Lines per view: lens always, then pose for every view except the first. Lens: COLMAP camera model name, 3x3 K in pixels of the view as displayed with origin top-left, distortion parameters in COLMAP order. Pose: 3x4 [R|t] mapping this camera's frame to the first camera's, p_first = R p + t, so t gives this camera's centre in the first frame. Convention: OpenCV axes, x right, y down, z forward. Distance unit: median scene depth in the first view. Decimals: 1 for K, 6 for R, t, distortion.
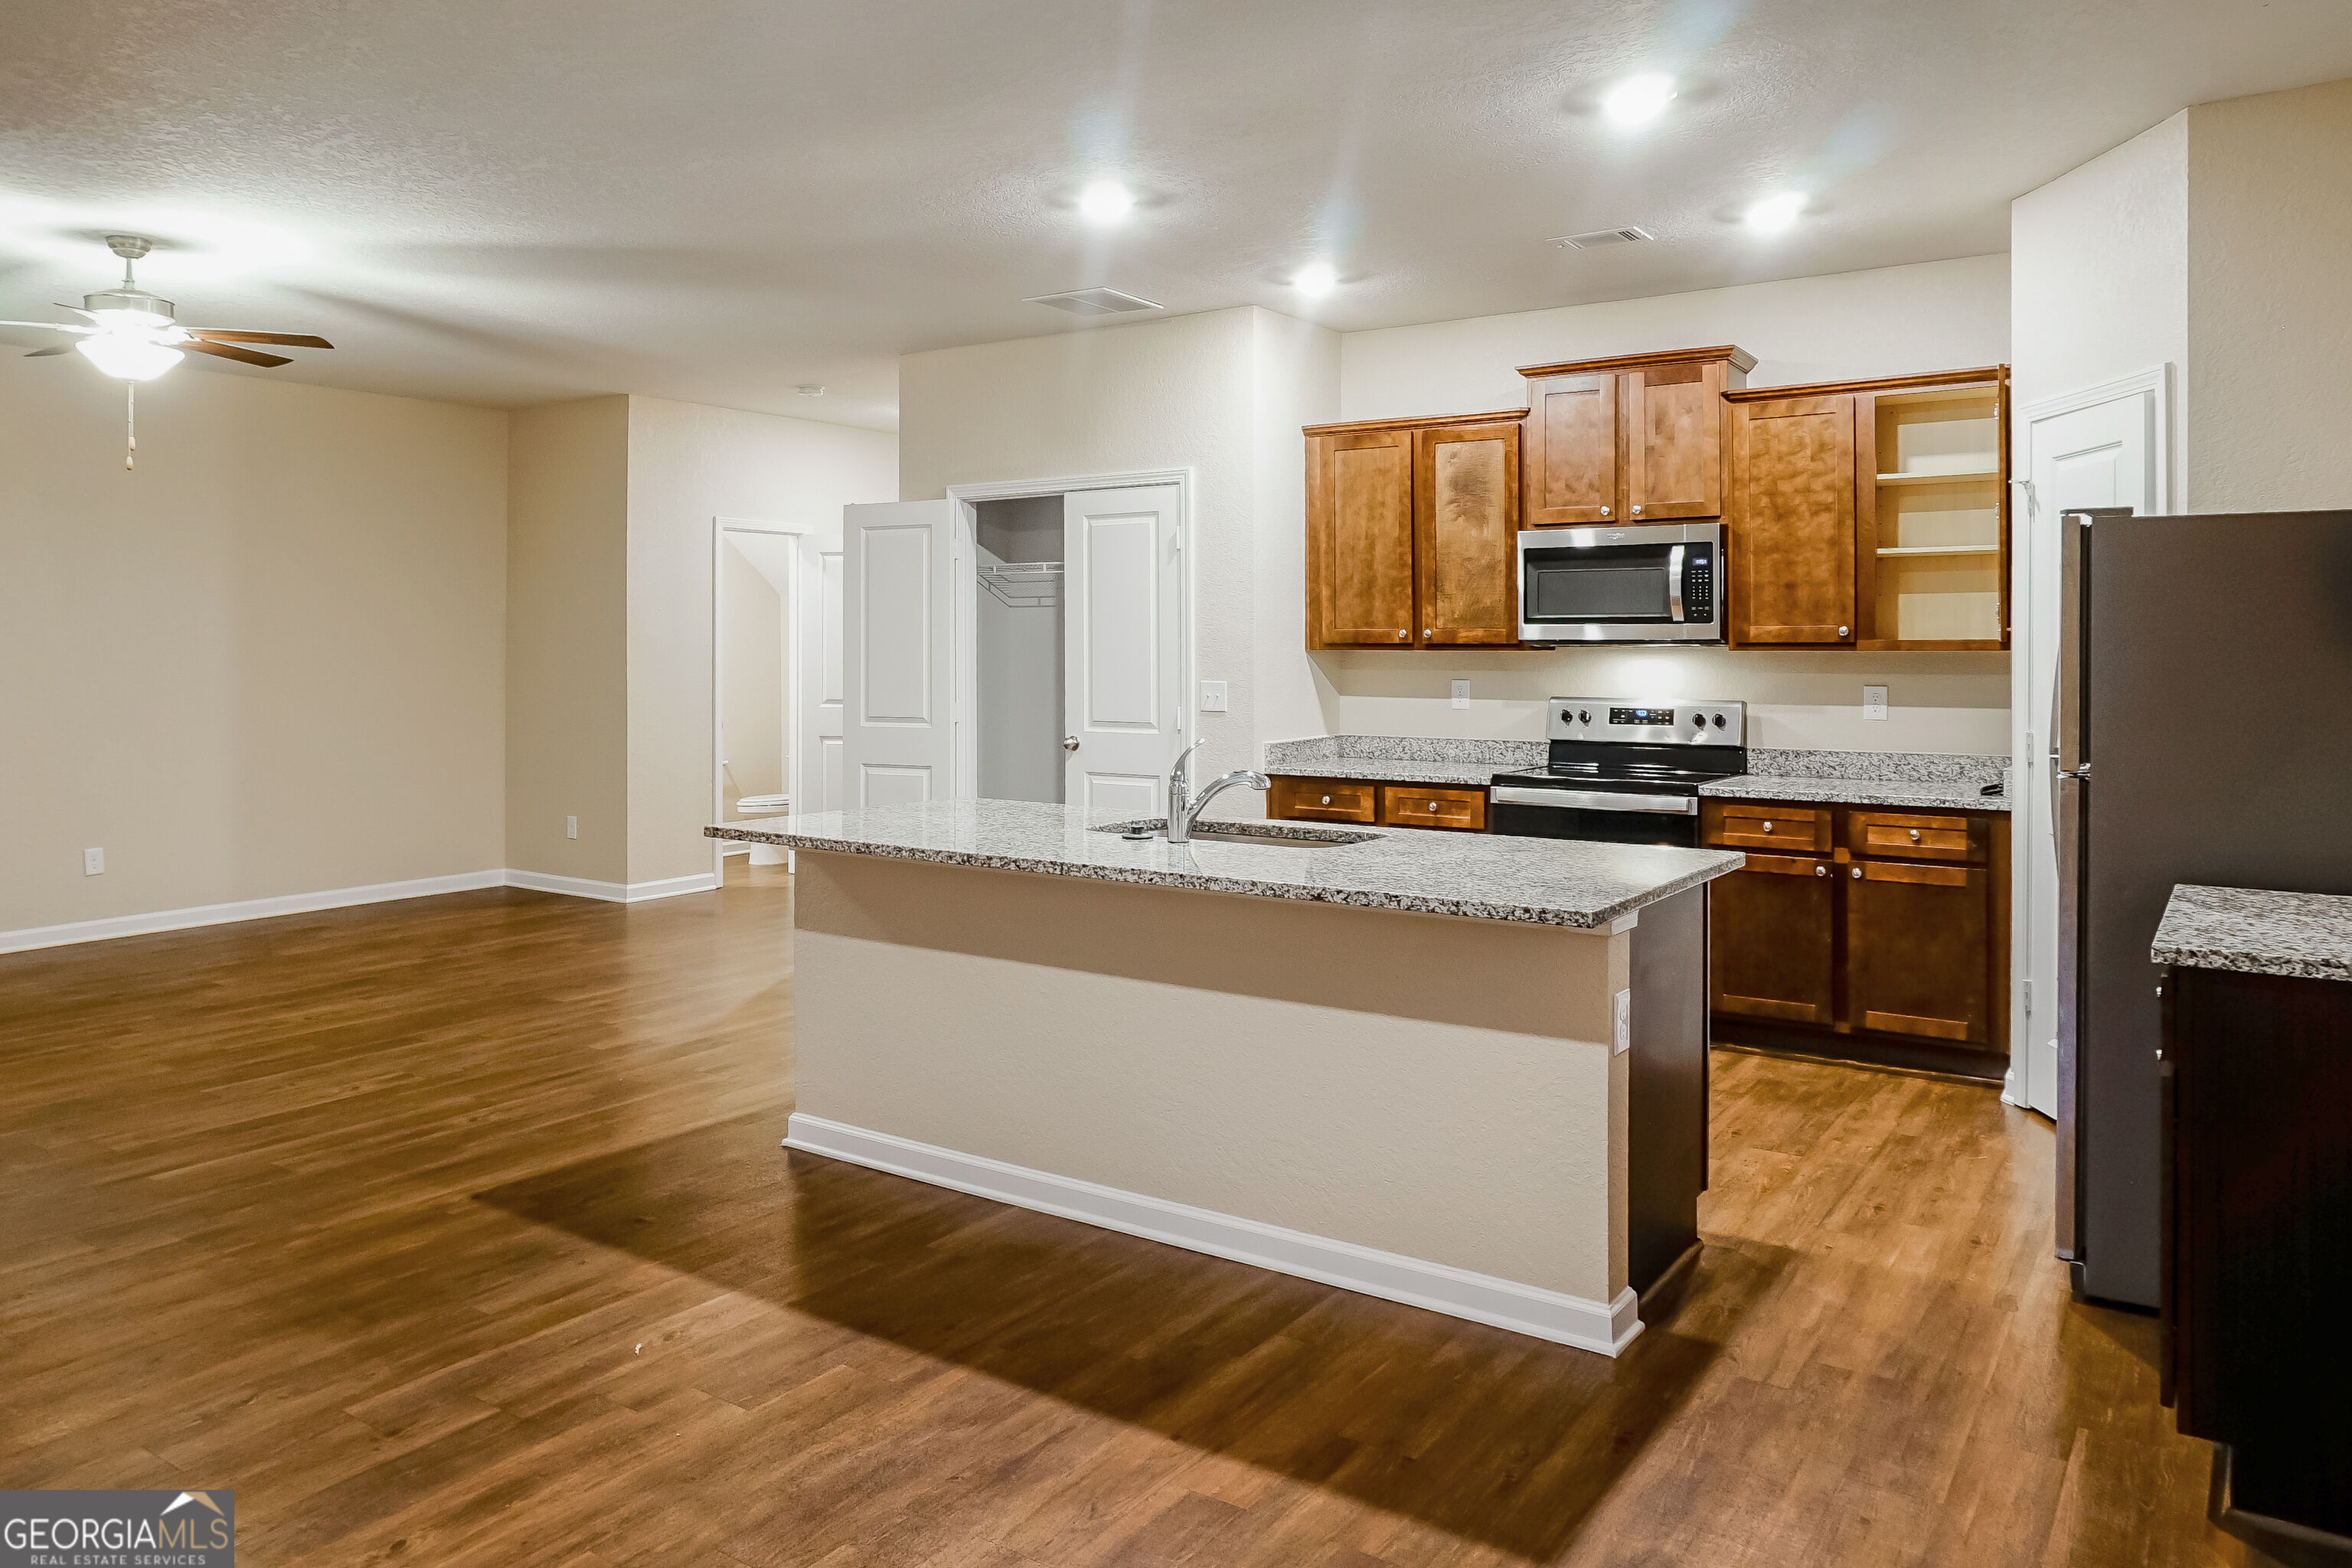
lens RADIAL K [[1594.1, 0, 1109.6], [0, 1594.1, 657.3], [0, 0, 1]] dist [-0.009393, -0.000262]
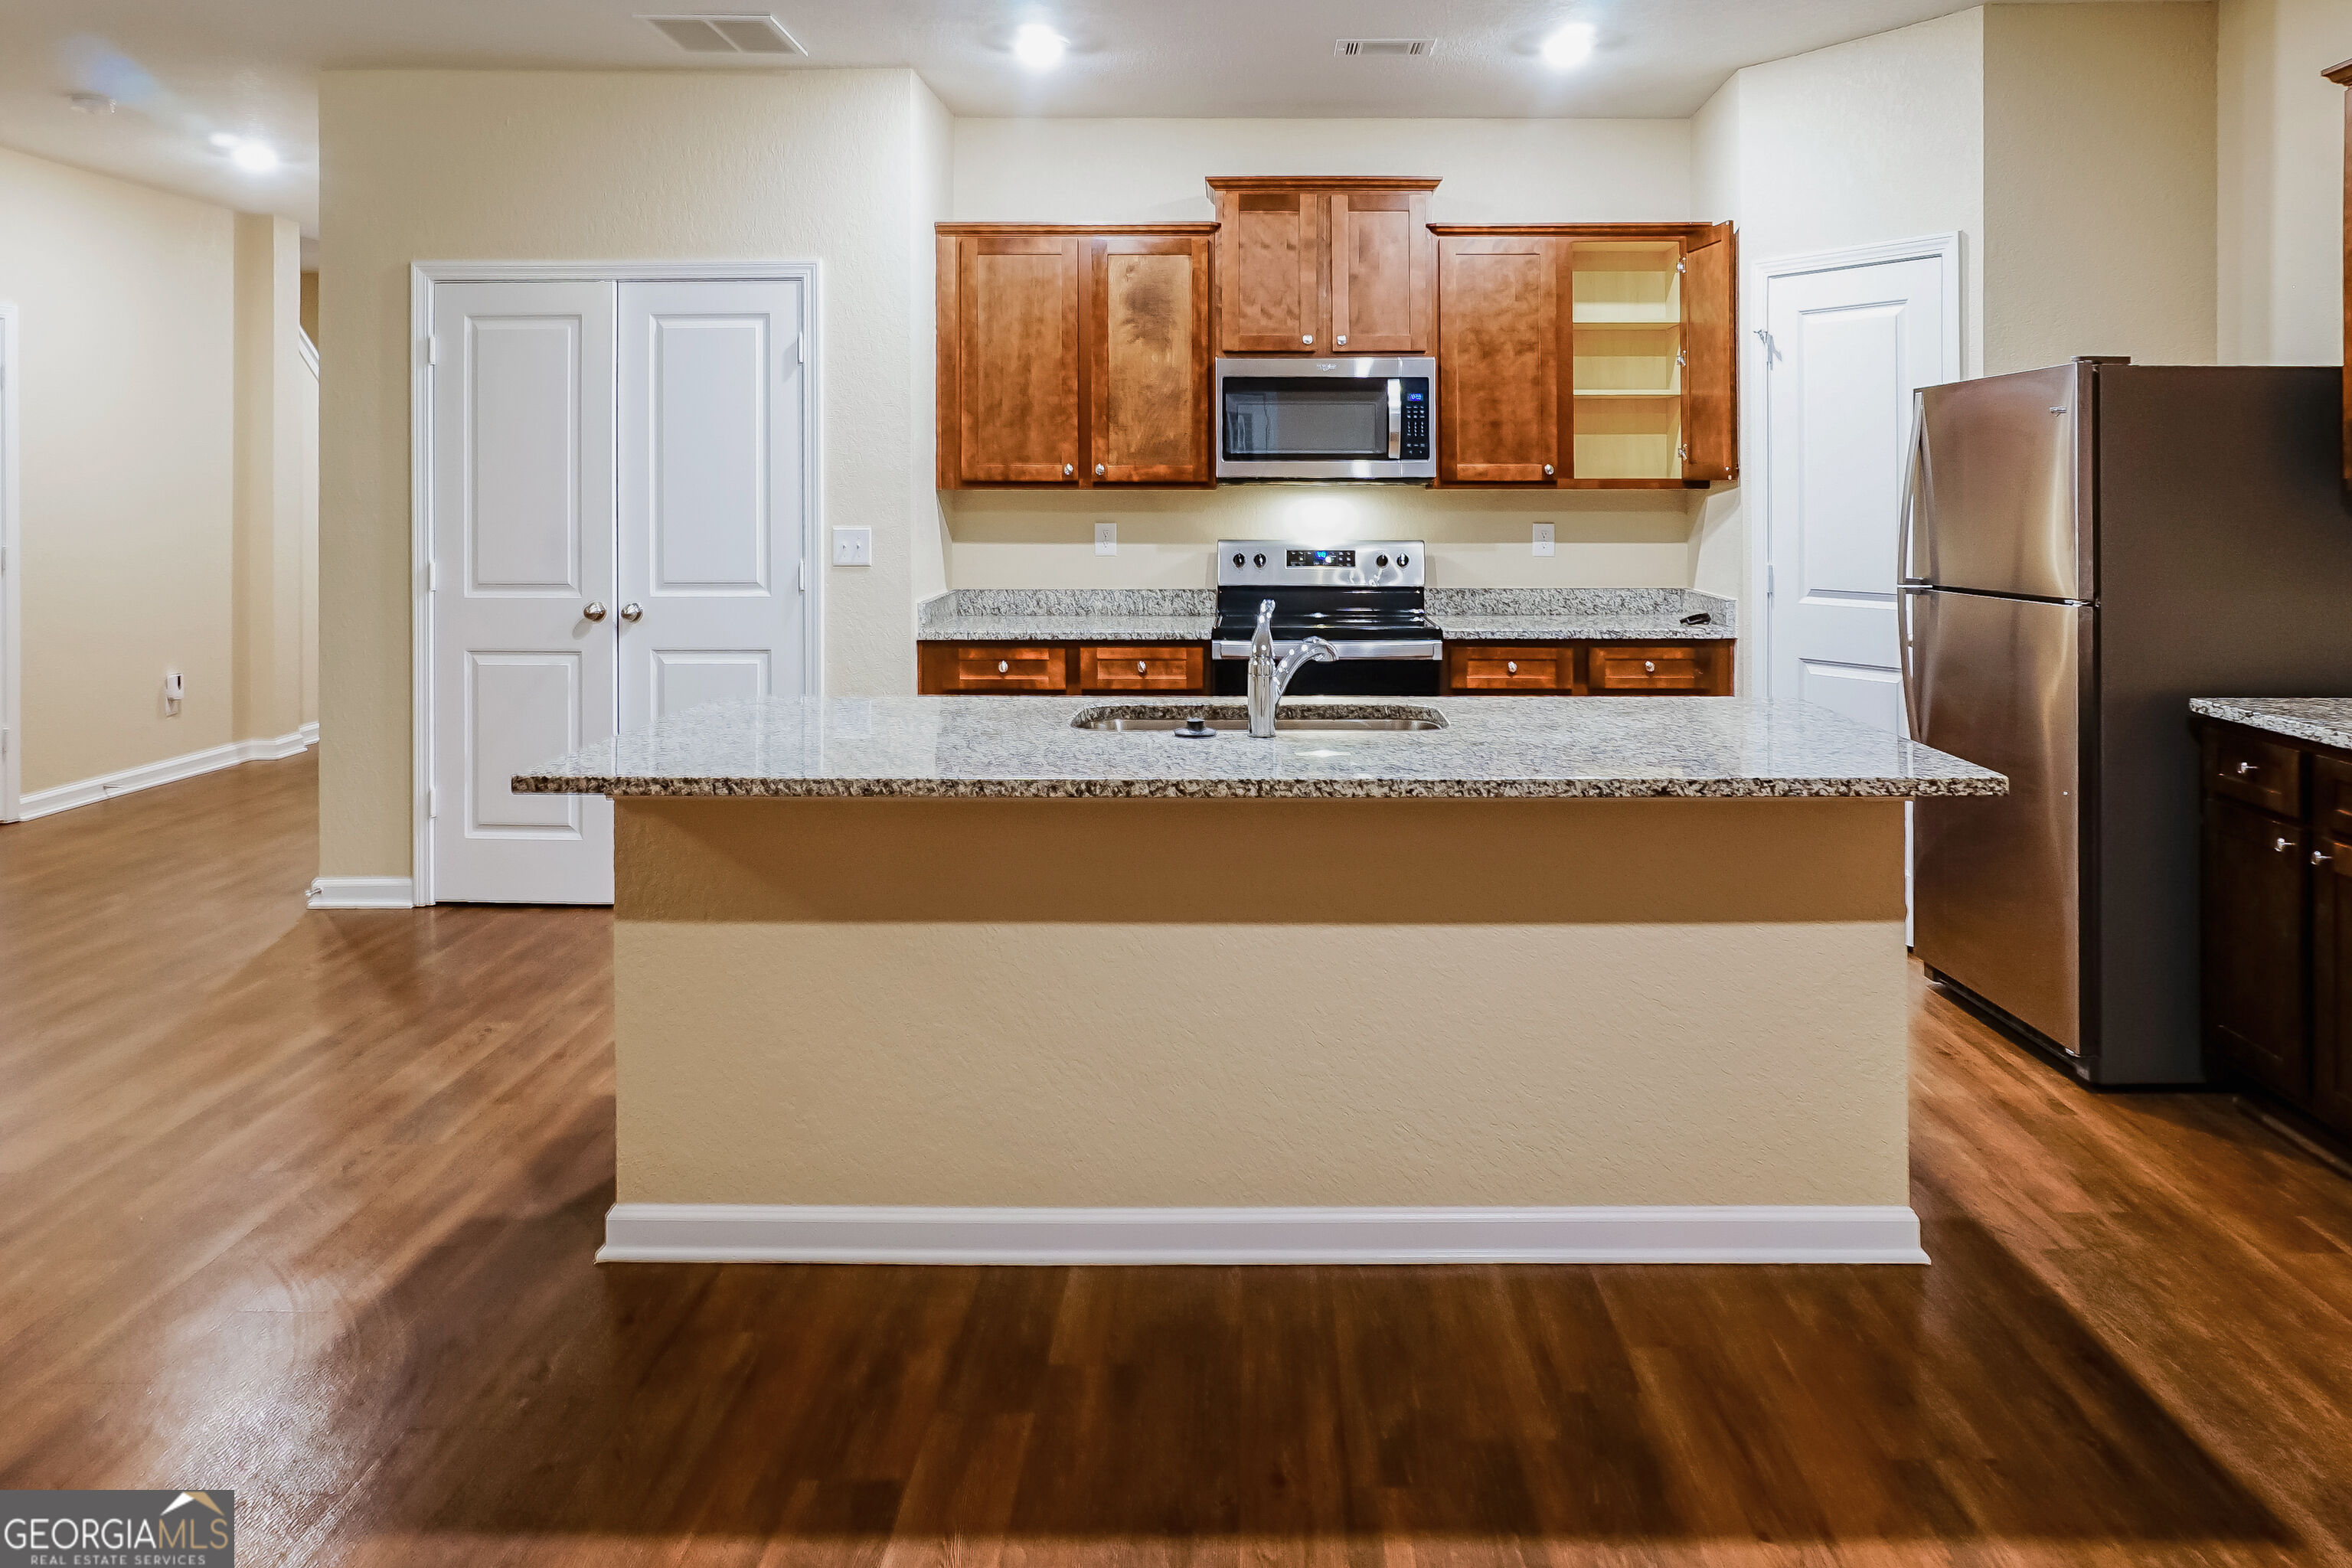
lens RADIAL K [[1648.3, 0, 1220.2], [0, 1648.3, 479.9], [0, 0, 1]] dist [-0.021430, 0.035783]
pose [[0.819298, 0.002070, 0.573364, -0.287771], [0.003862, 0.999951, -0.009128, -0.000921], [-0.573355, 0.009693, 0.819250, 0.236873]]
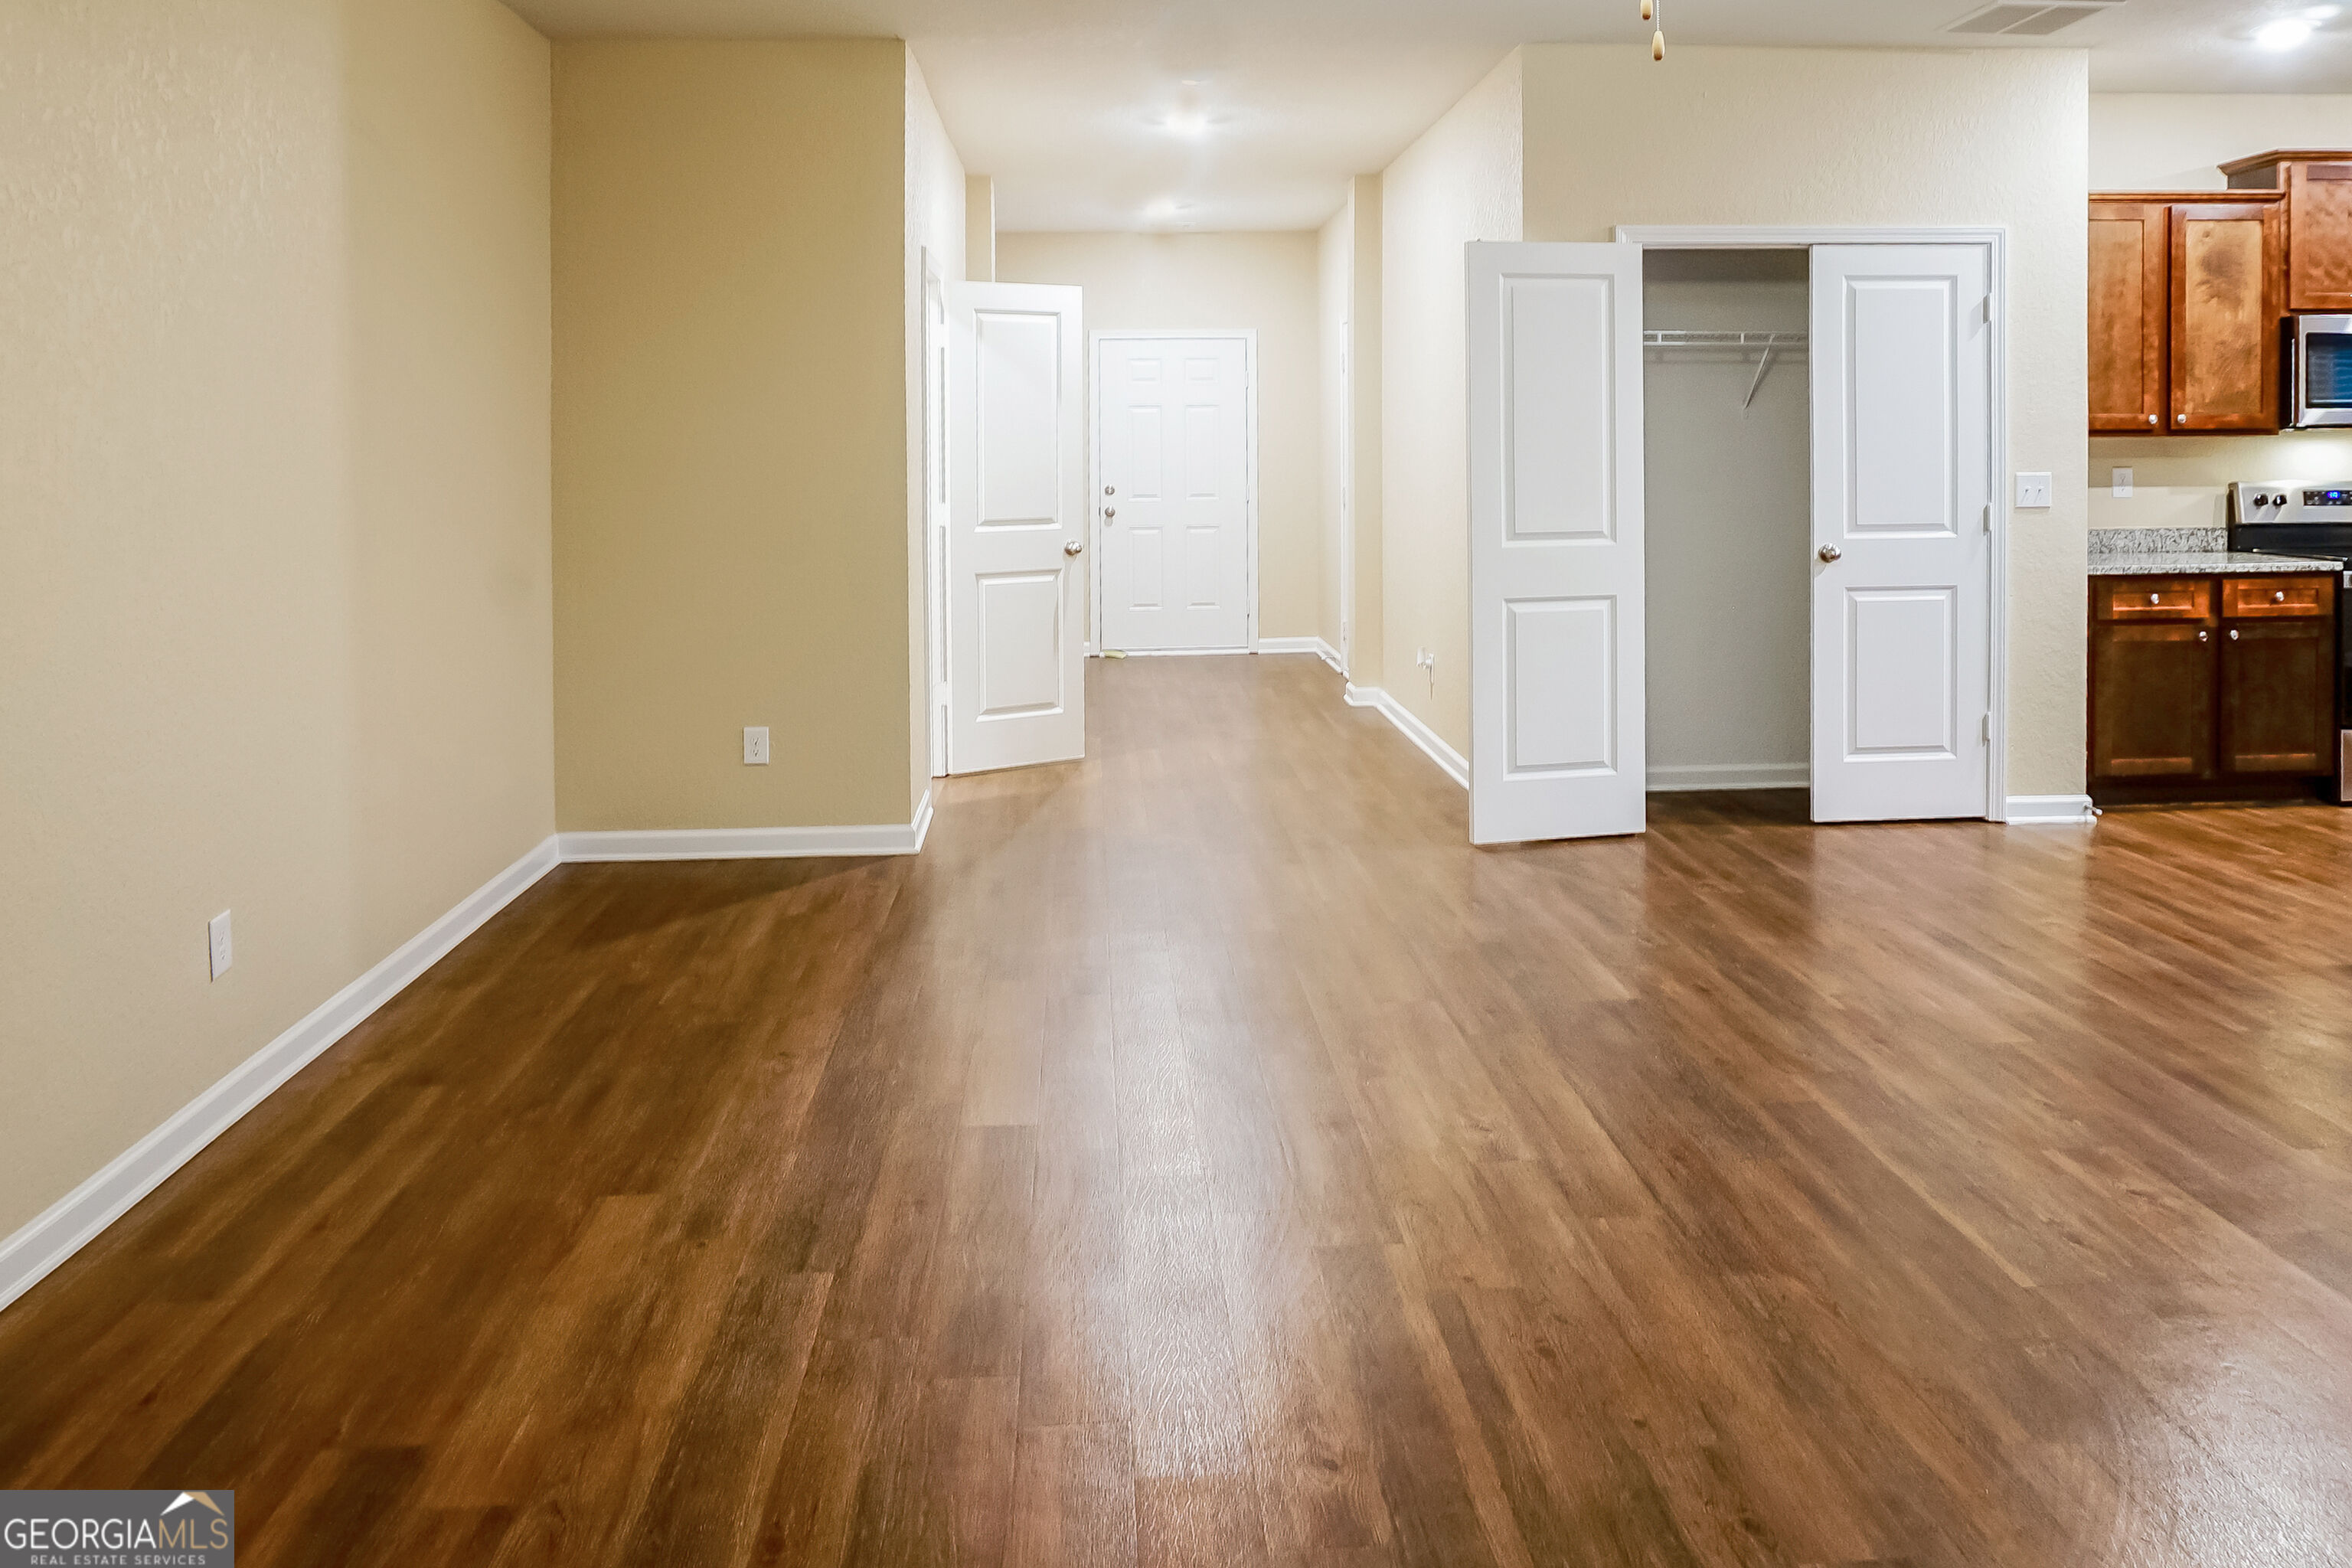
lens RADIAL K [[1648.3, 0, 1220.2], [0, 1648.3, 479.9], [0, 0, 1]] dist [-0.021430, 0.035783]
pose [[0.769331, -0.020905, 0.638508, -0.949419], [0.013632, 0.999774, 0.016308, -0.002364], [-0.638705, -0.003842, 0.769442, 0.657301]]
